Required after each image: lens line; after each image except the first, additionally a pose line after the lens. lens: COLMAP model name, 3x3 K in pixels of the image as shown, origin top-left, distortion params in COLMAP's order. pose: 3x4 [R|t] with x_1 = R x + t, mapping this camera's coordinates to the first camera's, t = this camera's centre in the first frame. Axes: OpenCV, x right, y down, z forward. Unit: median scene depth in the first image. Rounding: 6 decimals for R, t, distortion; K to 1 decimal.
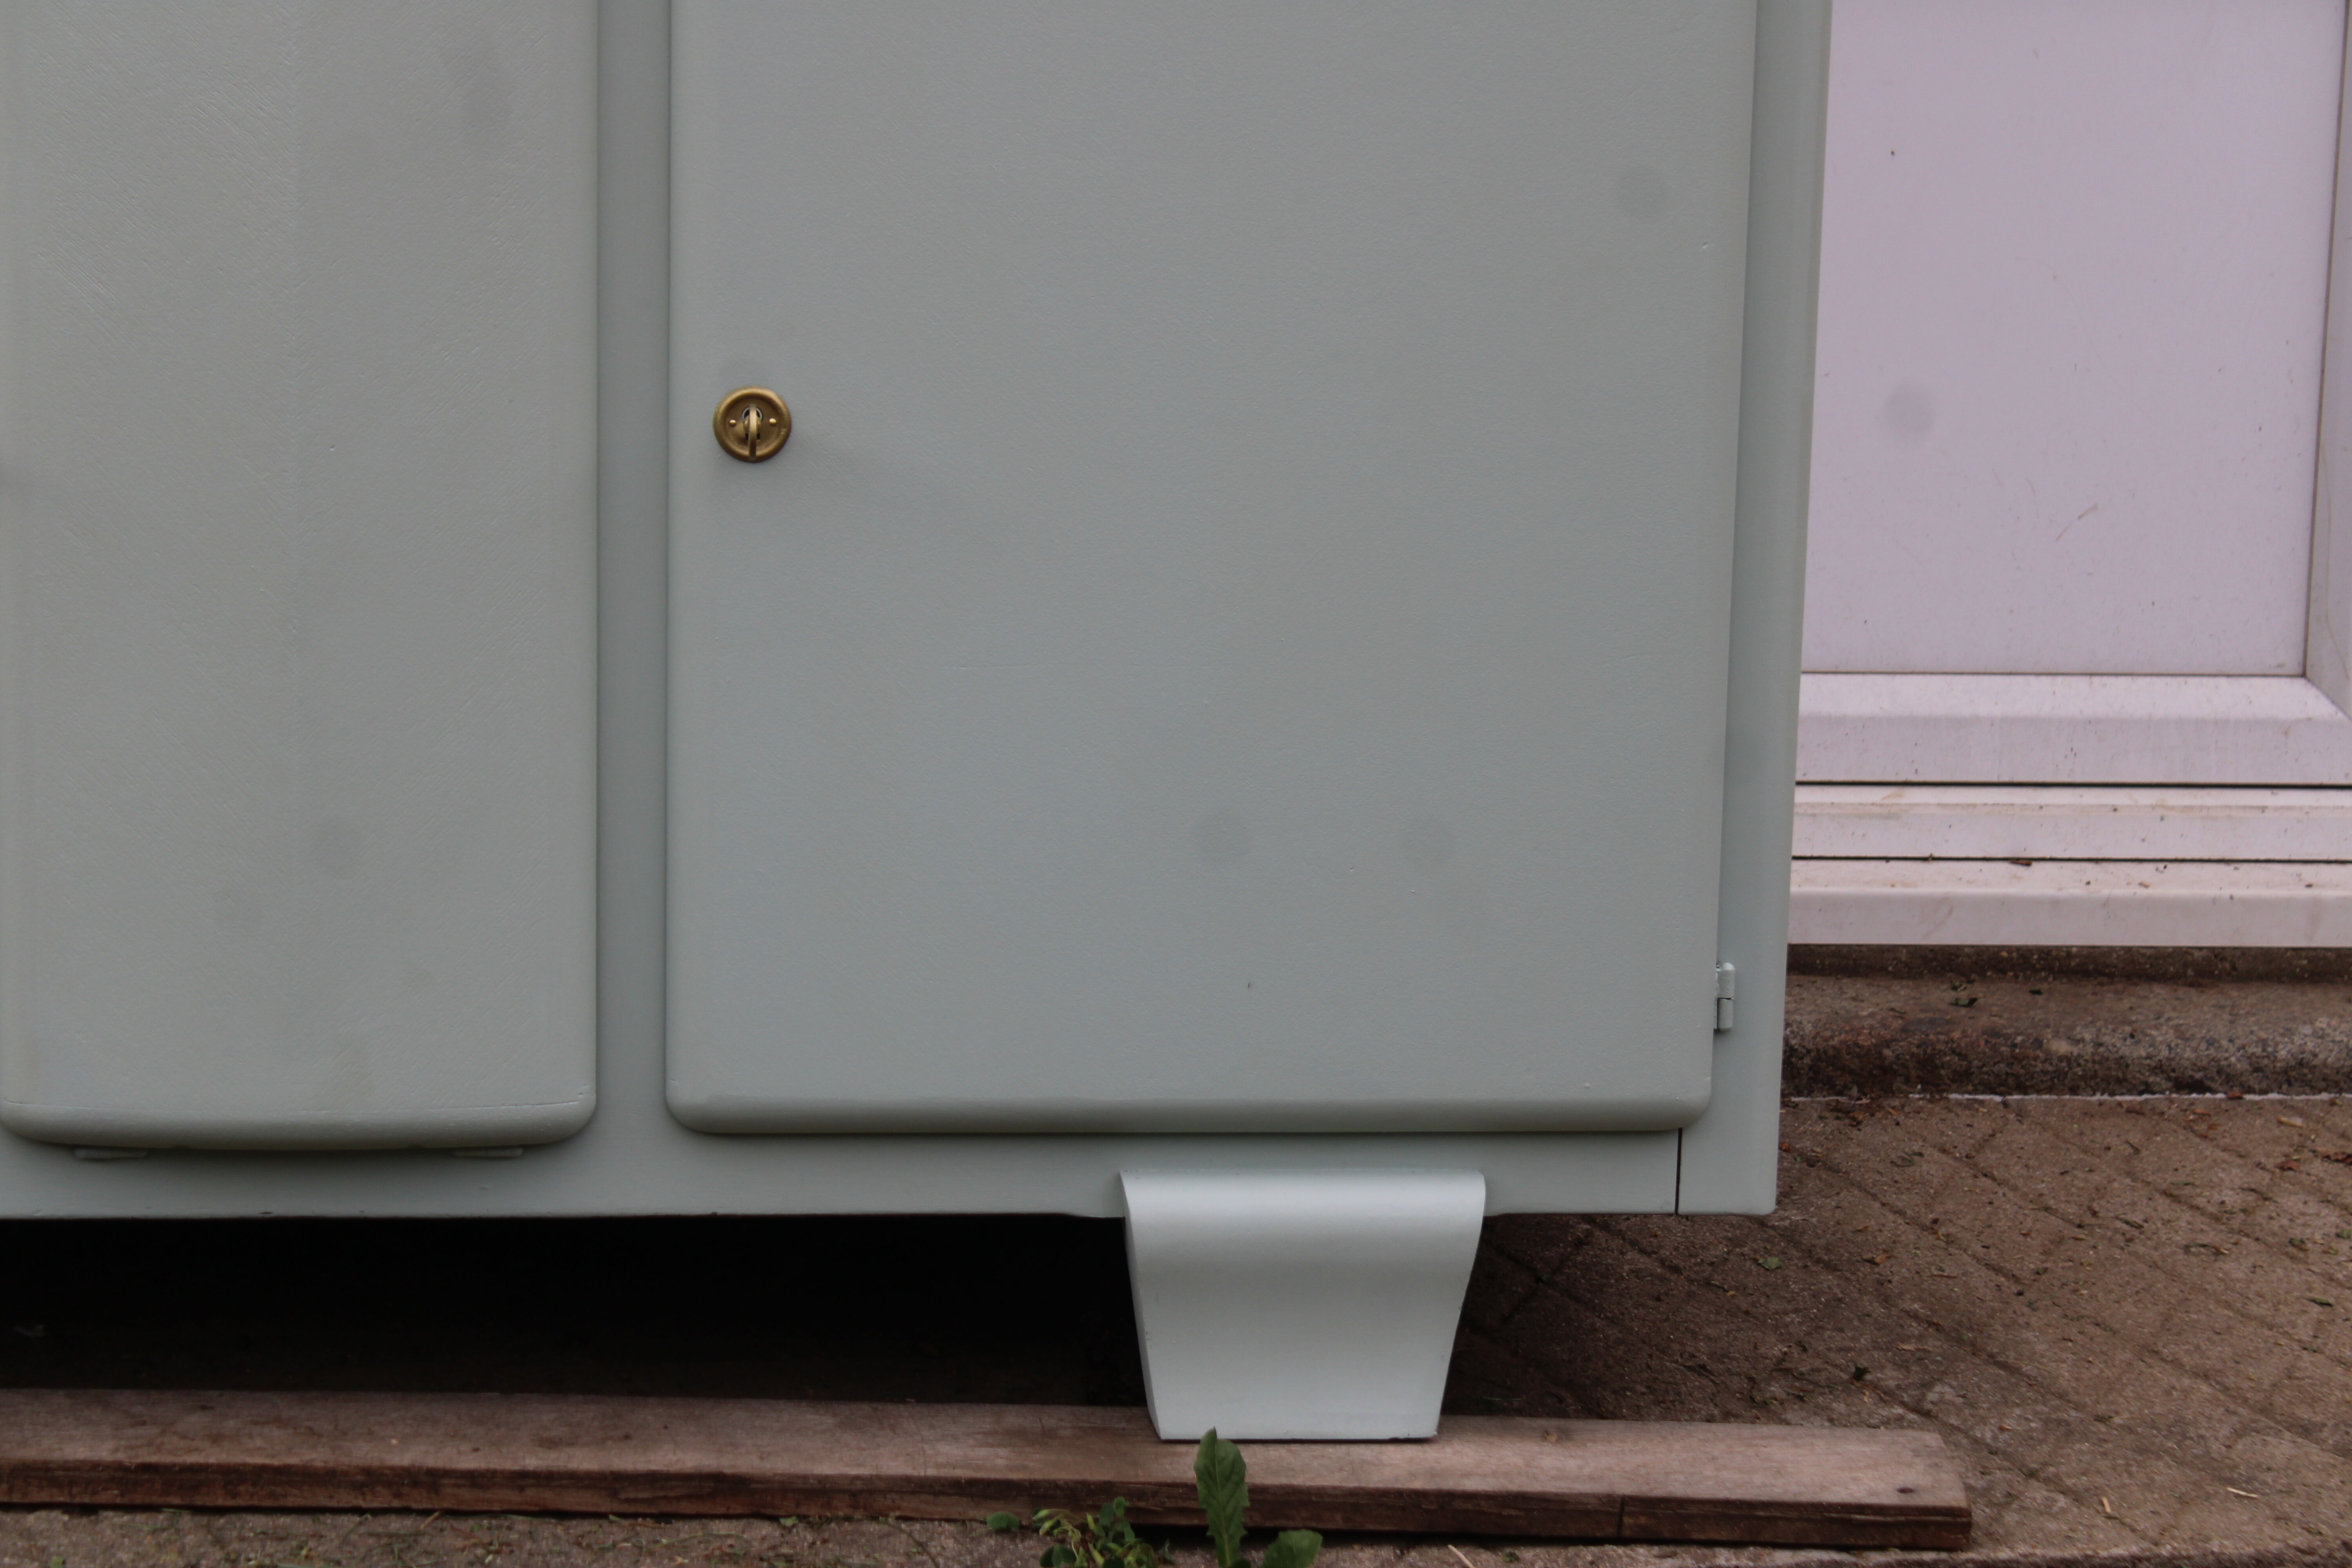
lens RADIAL K [[5591.9, 0, 1161.3], [0, 5591.9, 764.8], [0, 0, 1]] dist [0.063073, 0.345566]
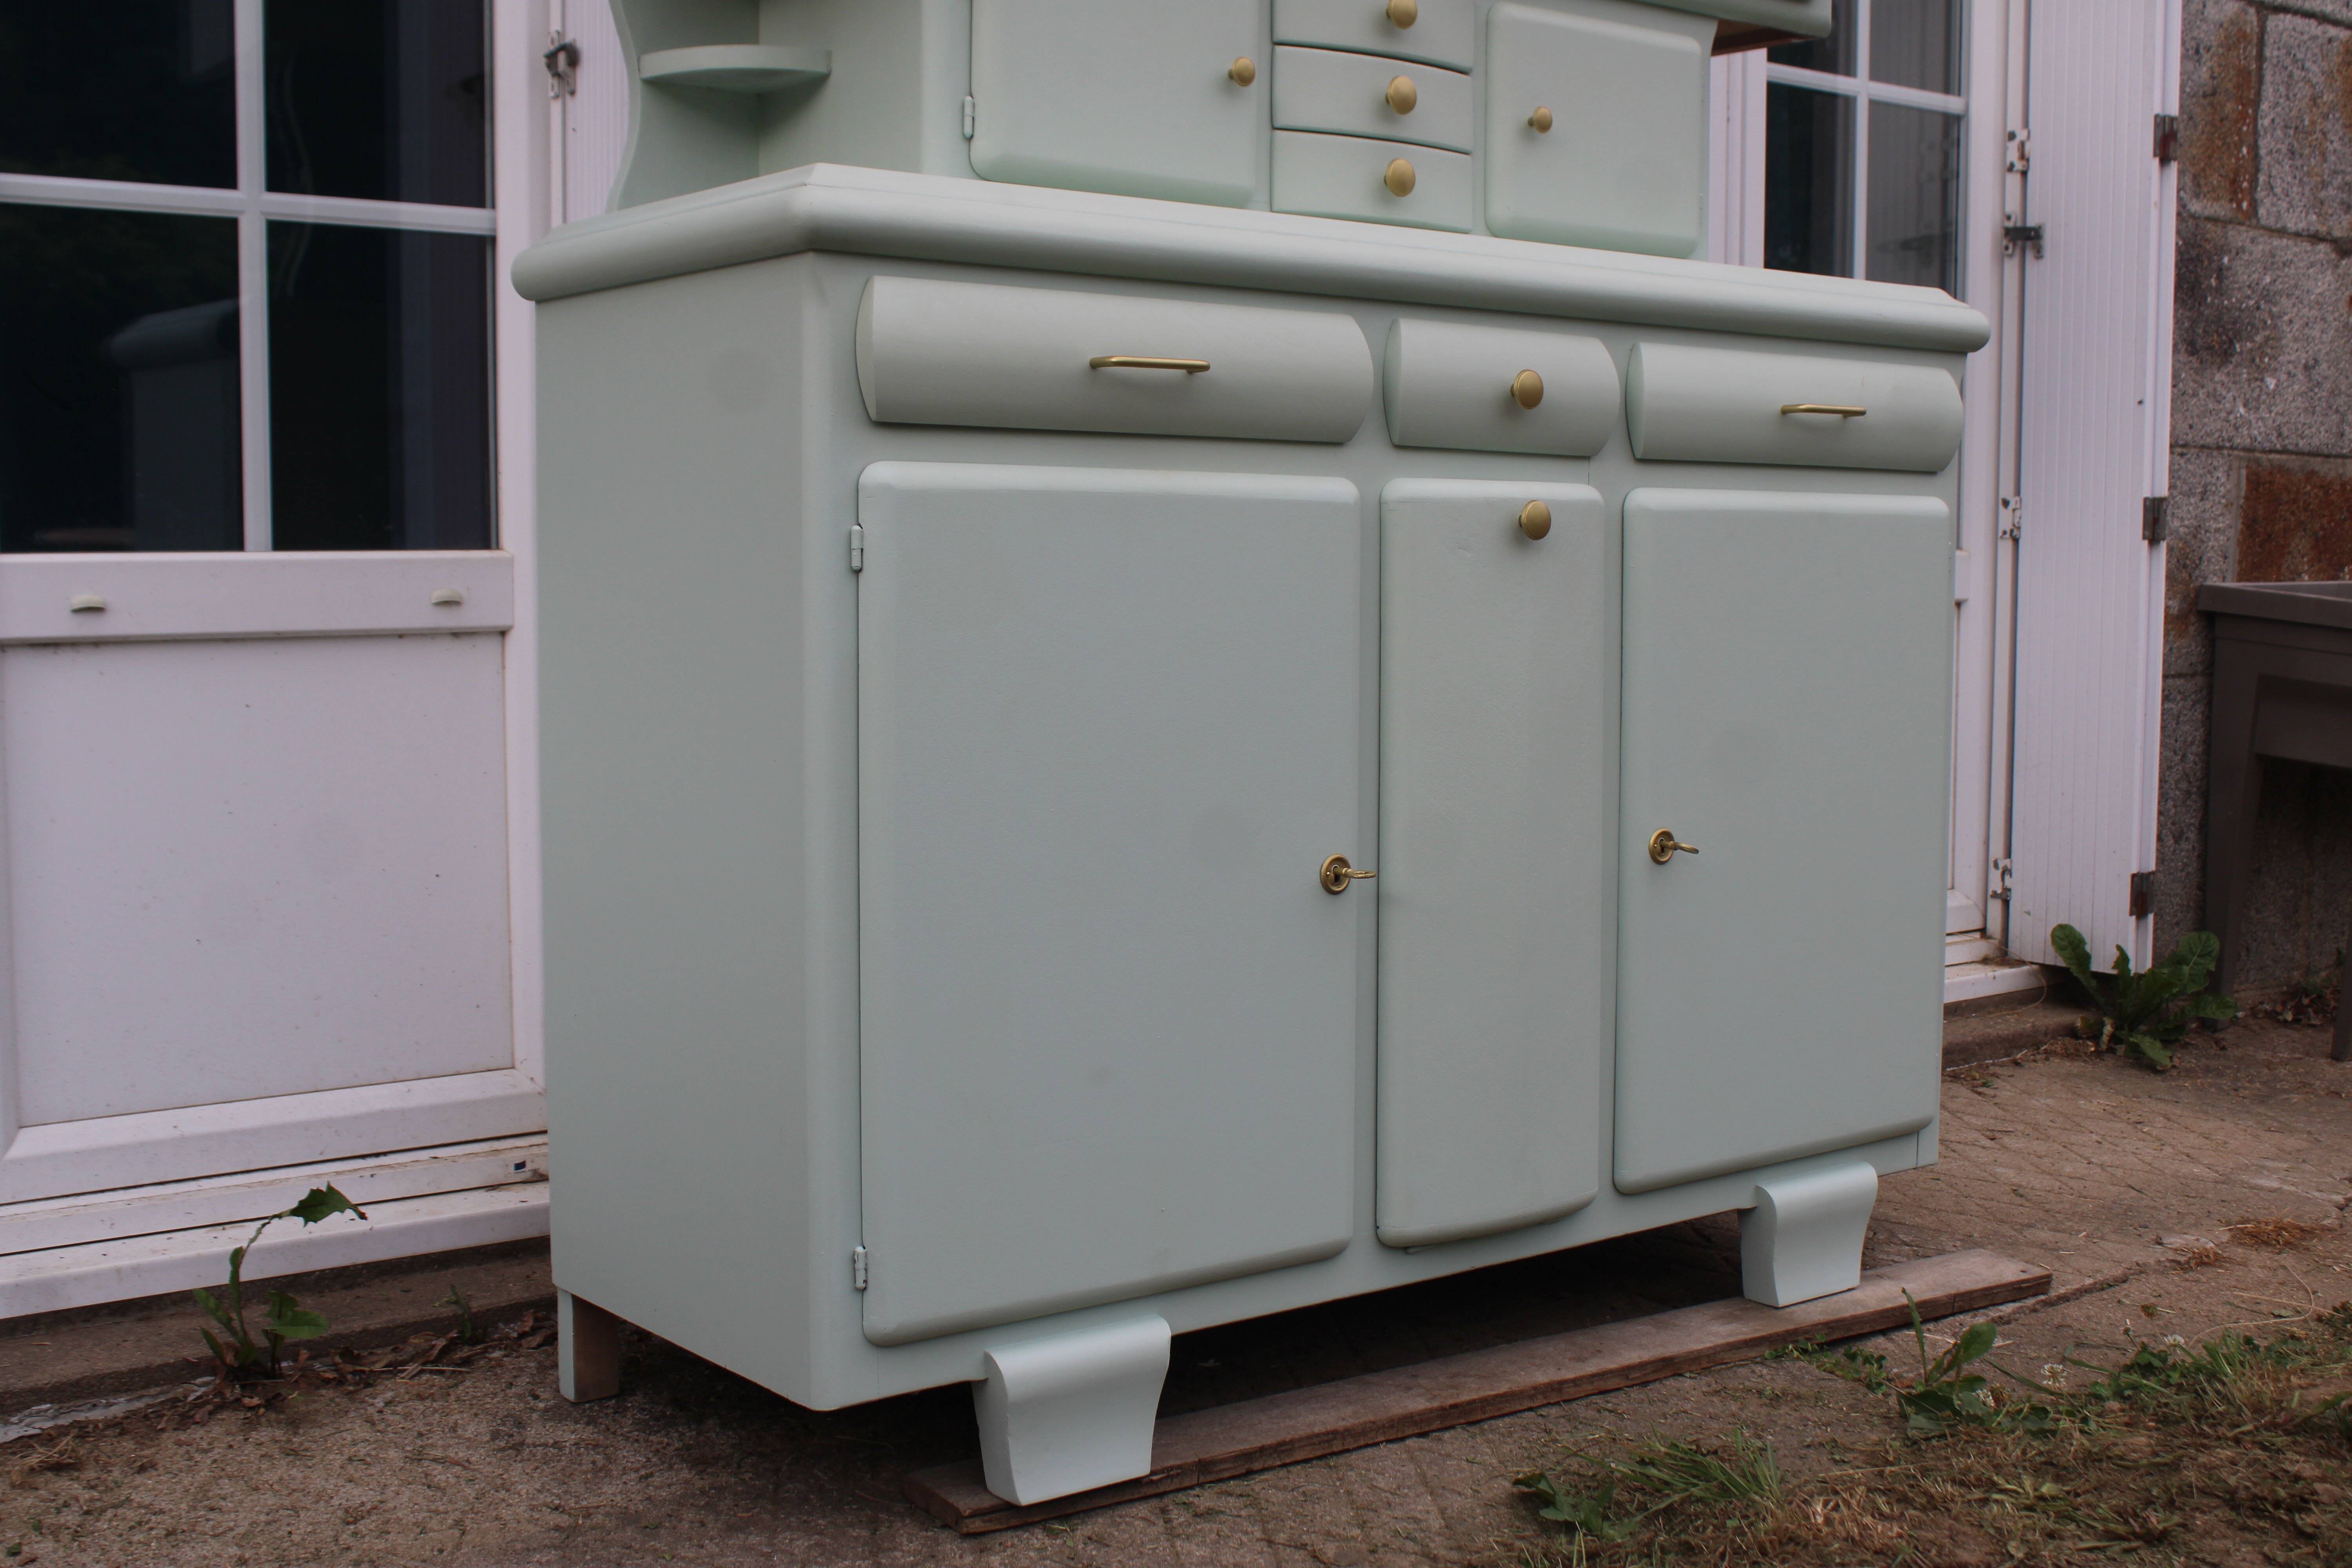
lens RADIAL K [[2698.1, 0, 1162.0], [0, 2698.1, 765.0], [0, 0, 1]] dist [-0.109727, 0.170295]
pose [[0.846592, -0.063100, 0.528488, -0.724134], [0.112268, 0.991778, -0.061427, -0.047836], [-0.520266, 0.111336, 0.846716, 0.238450]]
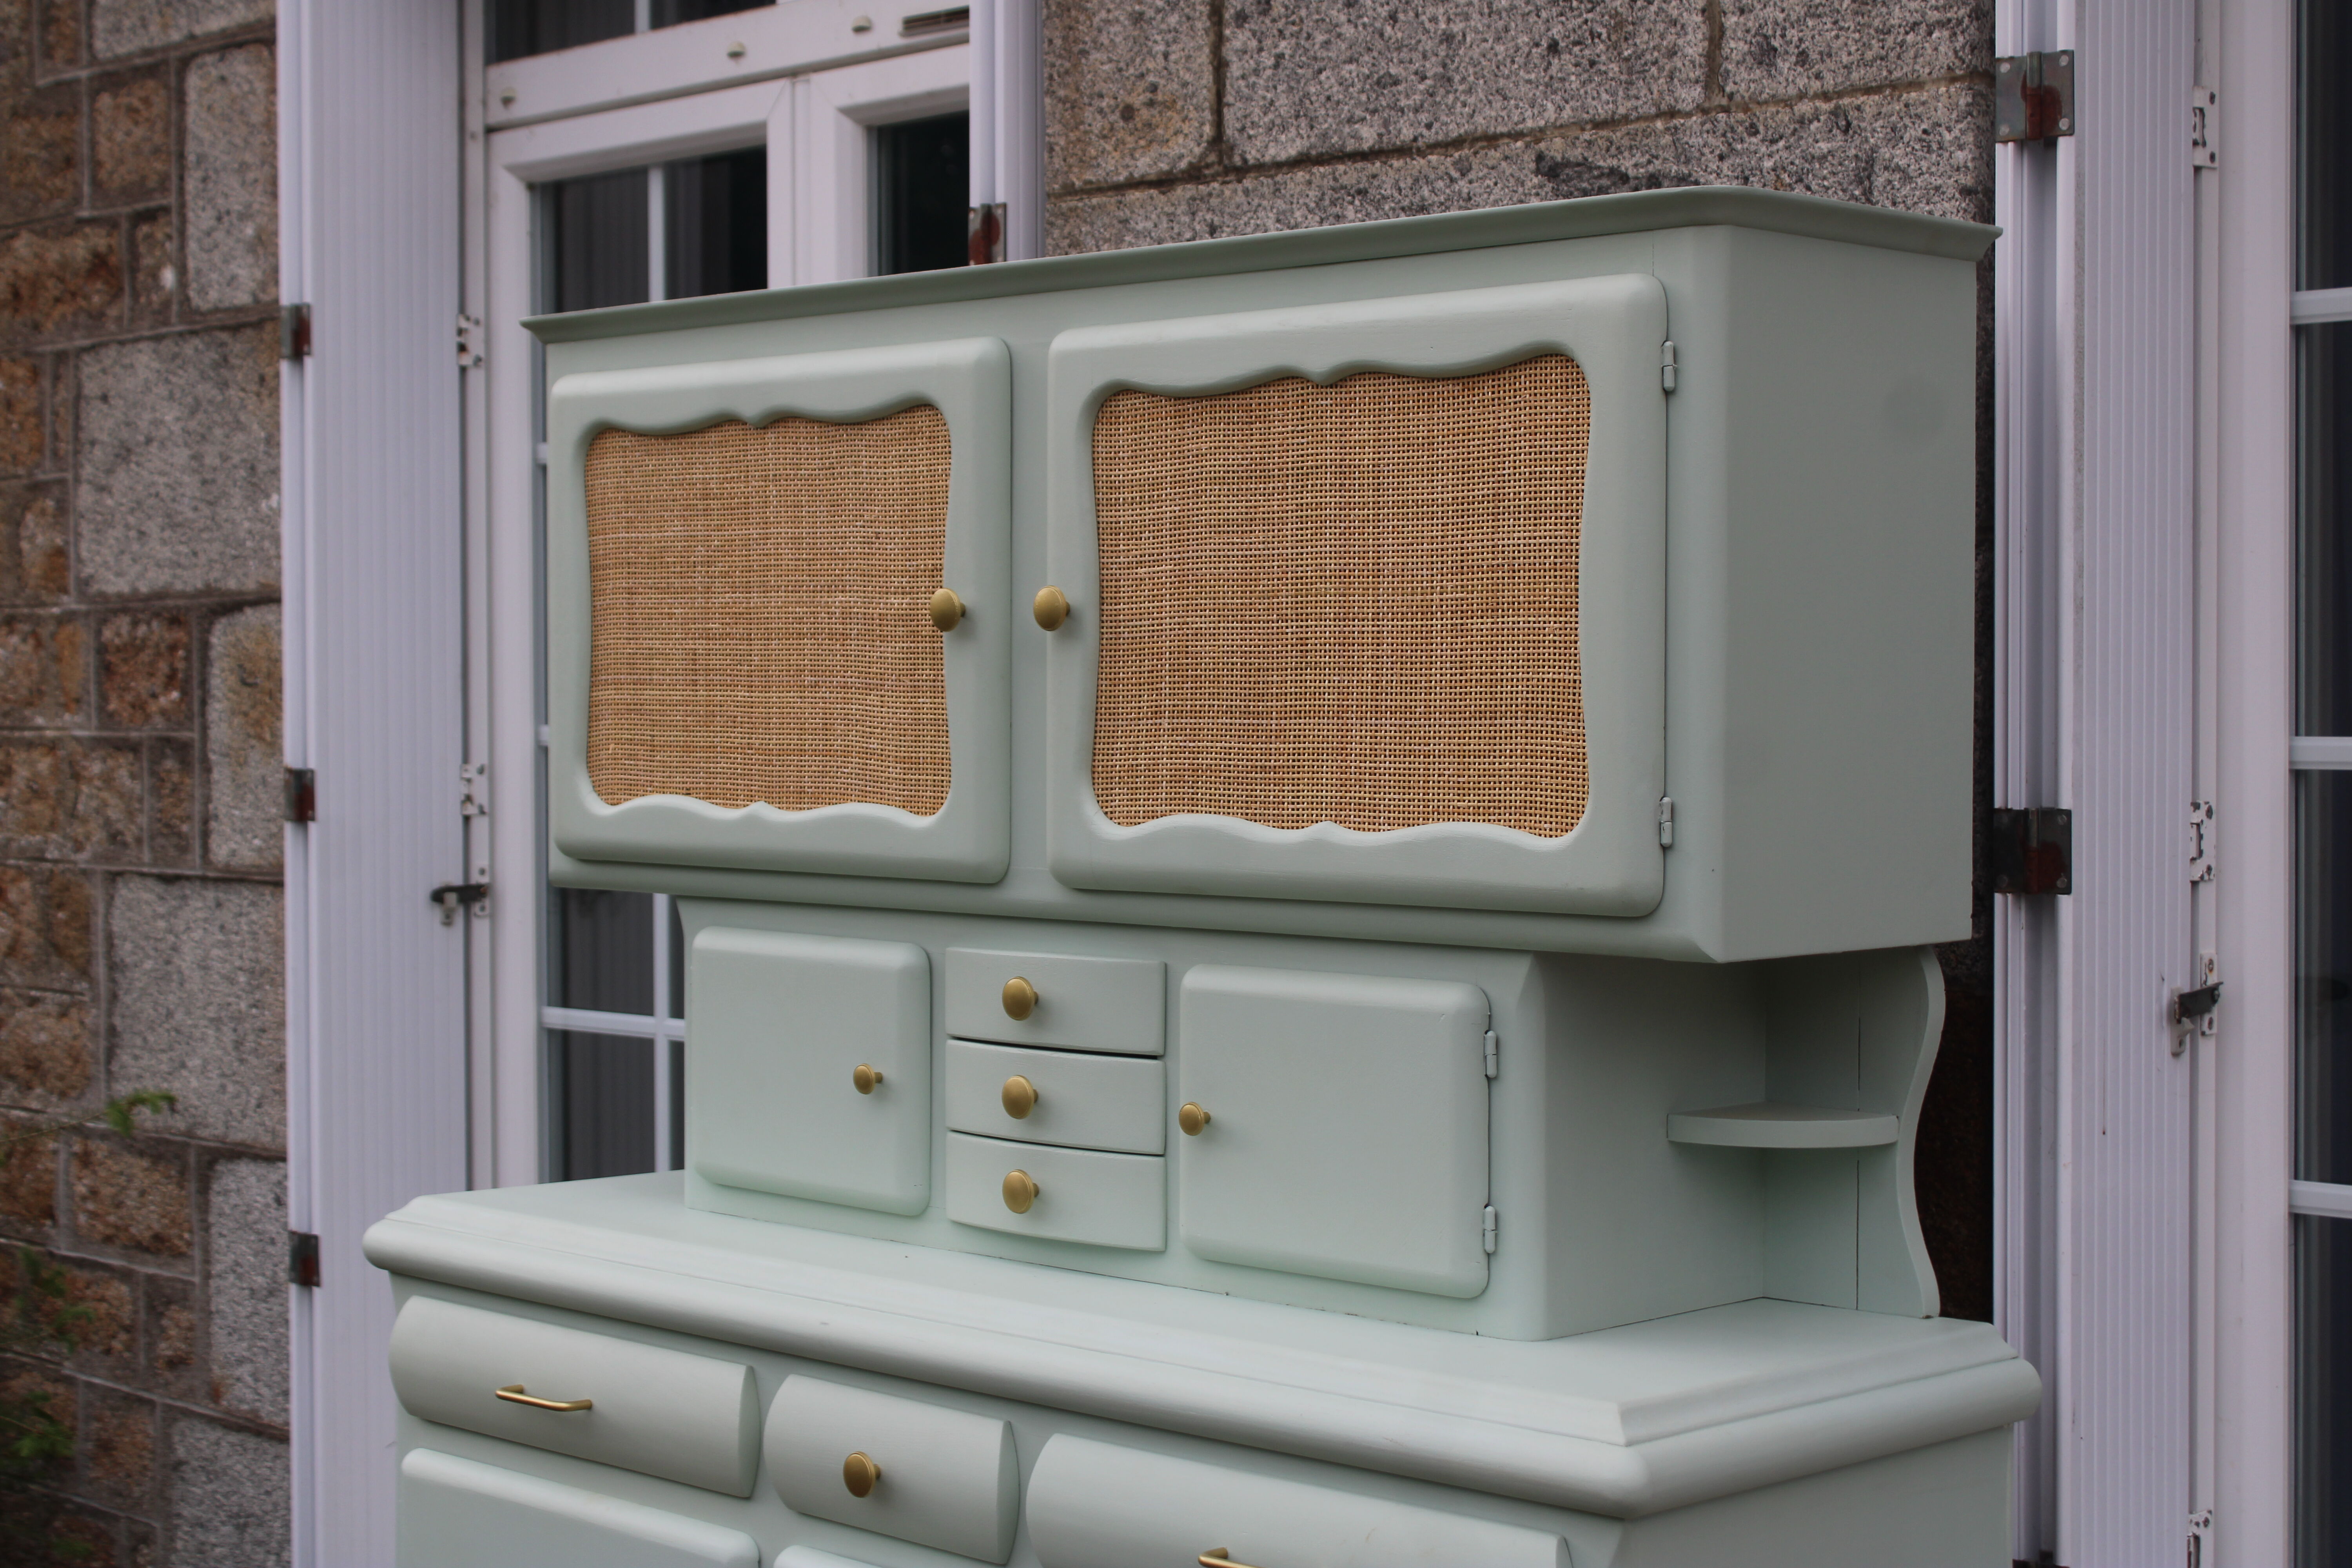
lens RADIAL K [[3692.3, 0, 1168.2], [0, 3692.3, 774.3], [0, 0, 1]] dist [-0.027214, 0.093076]
pose [[0.640415, -0.005997, -0.768005, 0.734739], [-0.127590, 0.985244, -0.114087, -0.301823], [0.757357, 0.171053, 0.630200, 0.277567]]
